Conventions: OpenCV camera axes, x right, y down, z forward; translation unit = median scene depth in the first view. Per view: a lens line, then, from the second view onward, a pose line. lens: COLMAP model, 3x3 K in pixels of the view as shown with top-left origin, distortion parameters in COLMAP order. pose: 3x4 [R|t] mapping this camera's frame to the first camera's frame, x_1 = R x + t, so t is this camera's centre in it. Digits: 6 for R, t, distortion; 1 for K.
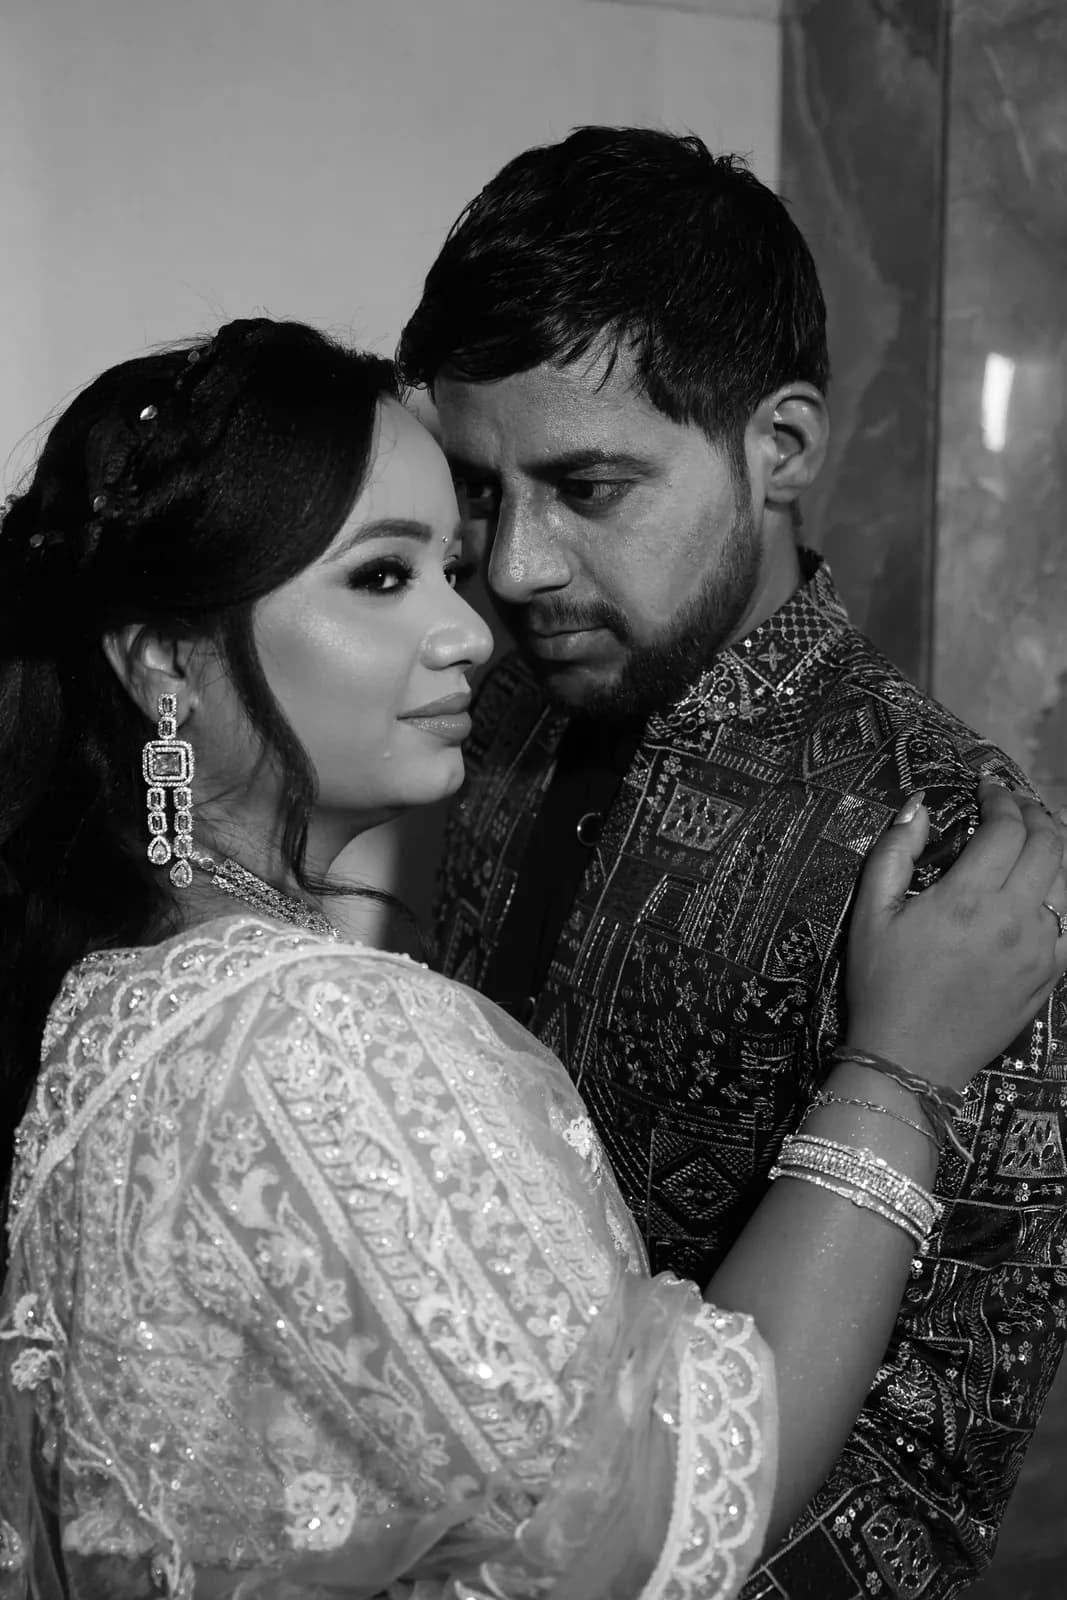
lens RADIAL K [[1886.6, 0, 533.5], [0, 1886.6, 800.0], [0, 0, 1]] dist [-0.007970, -0.024749]
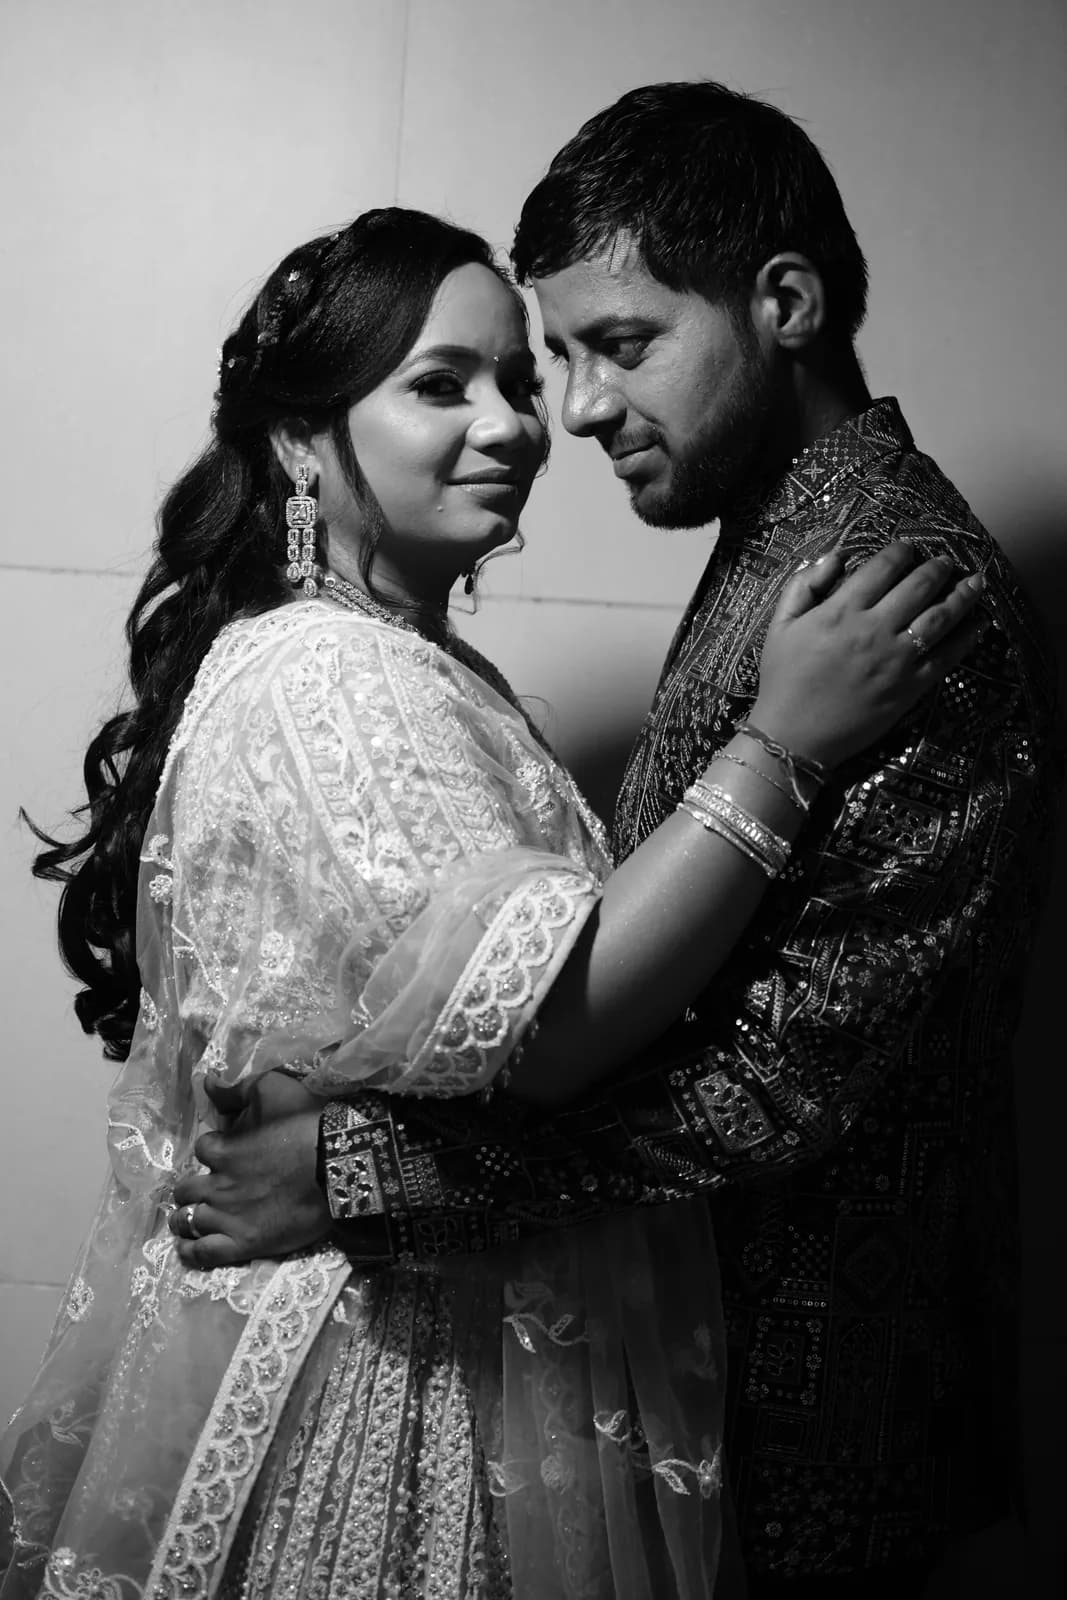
lens RADIAL K [[1886.6, 0, 533.5], [0, 1886.6, 800.0], [0, 0, 1]] dist [-0.007970, -0.024749]
pose [[0.936503, 0.062498, -0.345046, 0.502311], [-0.062805, 0.997973, 0.010302, 0.179912], [0.344990, 0.012023, 0.938529, -0.318233]]
